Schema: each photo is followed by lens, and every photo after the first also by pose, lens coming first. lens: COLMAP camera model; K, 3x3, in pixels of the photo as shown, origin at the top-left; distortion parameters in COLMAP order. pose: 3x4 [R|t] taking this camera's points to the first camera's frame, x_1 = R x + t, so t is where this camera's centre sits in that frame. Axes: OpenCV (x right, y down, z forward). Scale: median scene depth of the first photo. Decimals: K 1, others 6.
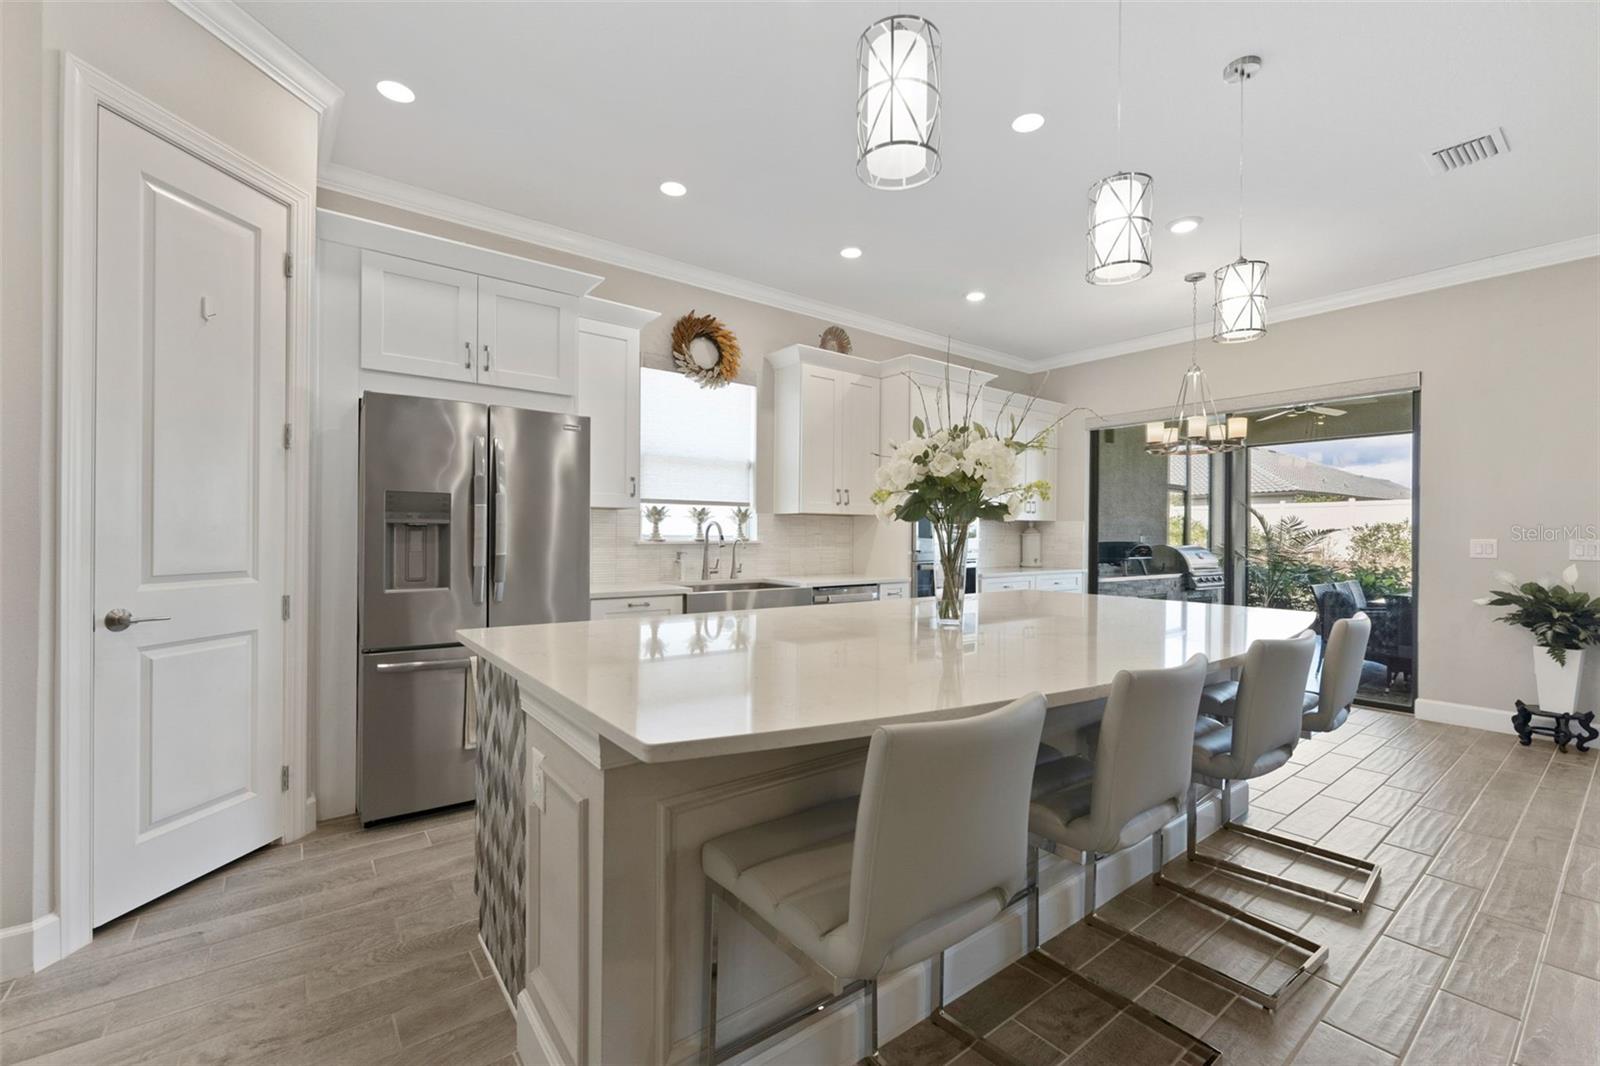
lens RADIAL K [[668.1, 0, 789.8], [0, 668.1, 533.8], [0, 0, 1]] dist [-0.003577, 0.000011]
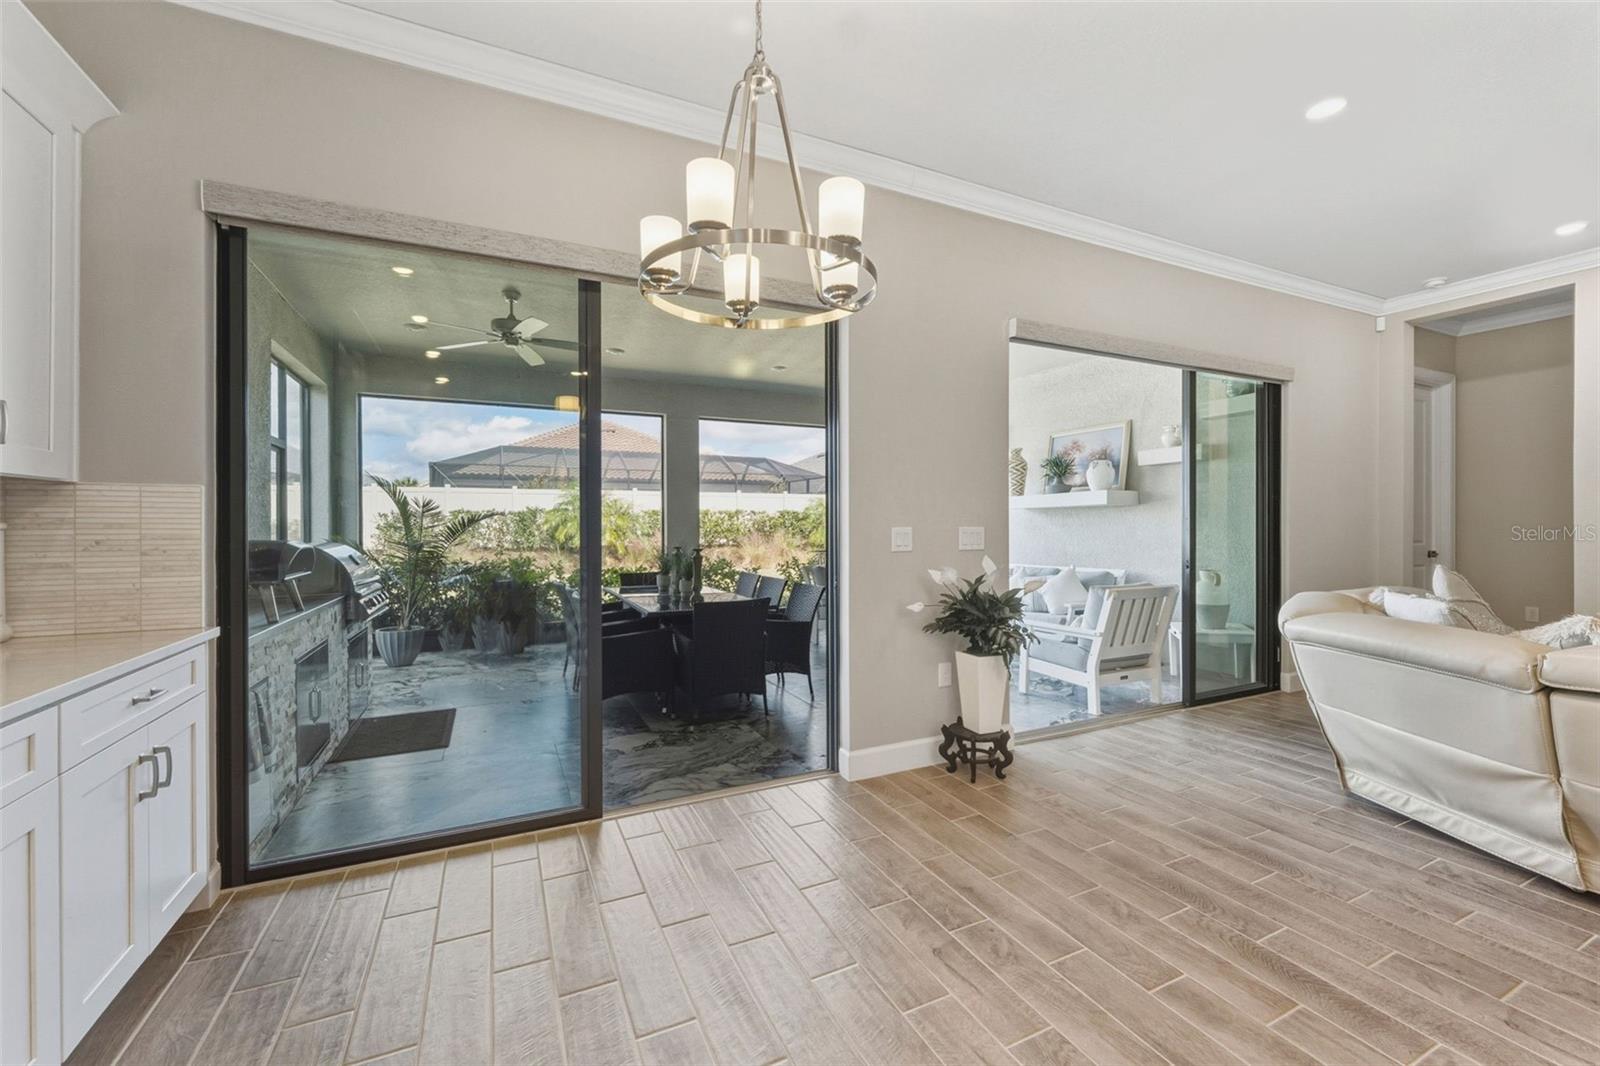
lens RADIAL K [[628.4, 0, 786.0], [0, 628.4, 525.9], [0, 0, 1]] dist [-0.010423, 0.000003]
pose [[0.199342, -0.007373, 0.979902, 0.312805], [0.001134, 0.999973, 0.007293, 0.000690], [-0.979929, -0.000343, 0.199345, 1.054012]]
